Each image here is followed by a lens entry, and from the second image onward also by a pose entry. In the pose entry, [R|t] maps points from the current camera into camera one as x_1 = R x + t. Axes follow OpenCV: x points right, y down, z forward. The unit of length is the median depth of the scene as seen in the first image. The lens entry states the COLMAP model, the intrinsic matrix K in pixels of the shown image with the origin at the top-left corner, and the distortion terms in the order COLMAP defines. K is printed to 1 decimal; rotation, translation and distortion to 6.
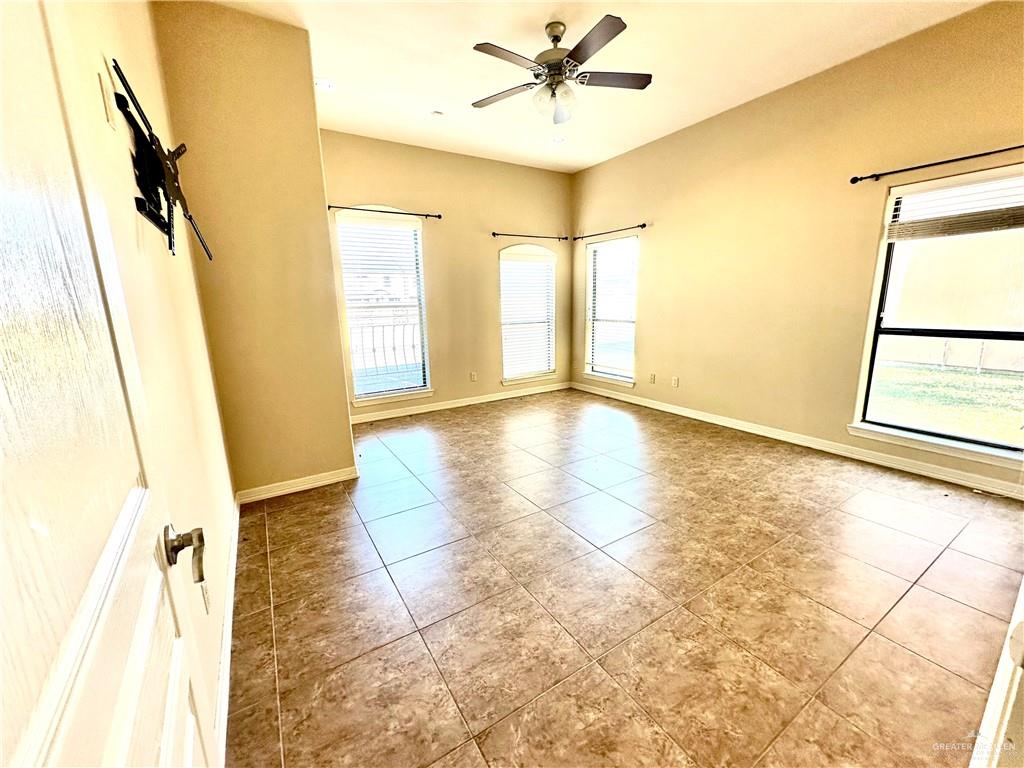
lens RADIAL K [[407.3, 0, 511.4], [0, 407.3, 384.9], [0, 0, 1]] dist [0.000040, 0.000922]
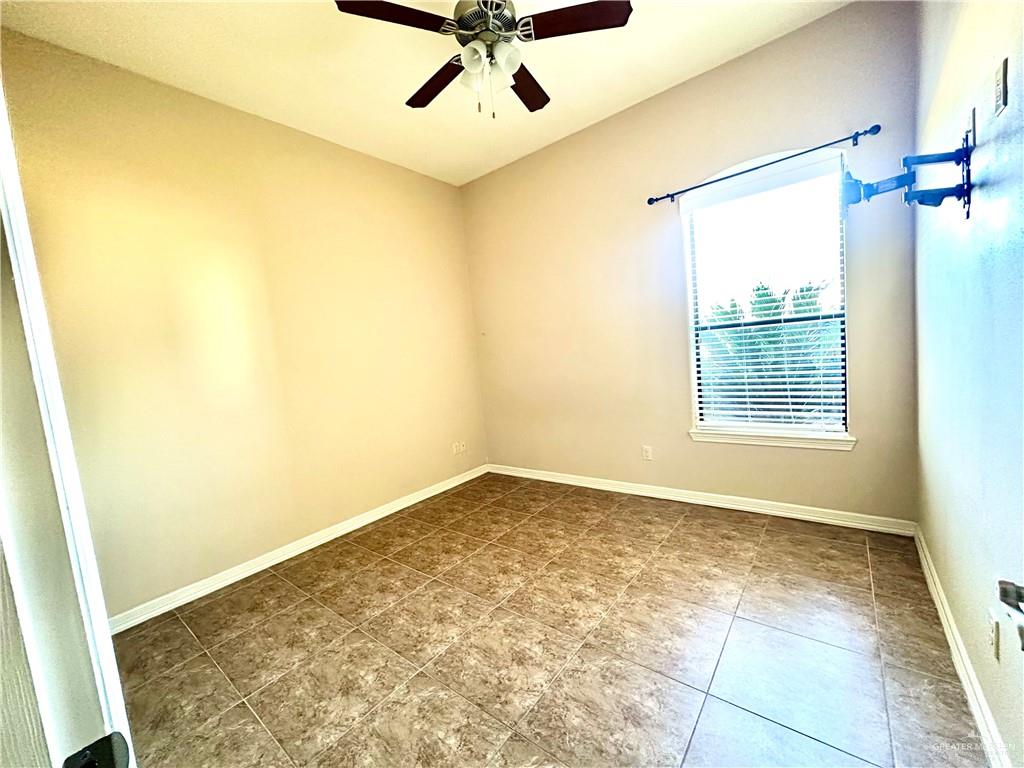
lens RADIAL K [[407.3, 0, 509.6], [0, 407.3, 386.4], [0, 0, 1]] dist [0.000040, 0.000922]
pose [[0.321460, 0.071413, -0.944227, 0.942236], [-0.091849, 0.994802, 0.043968, -0.134276], [0.942458, 0.072592, 0.326348, 0.580269]]
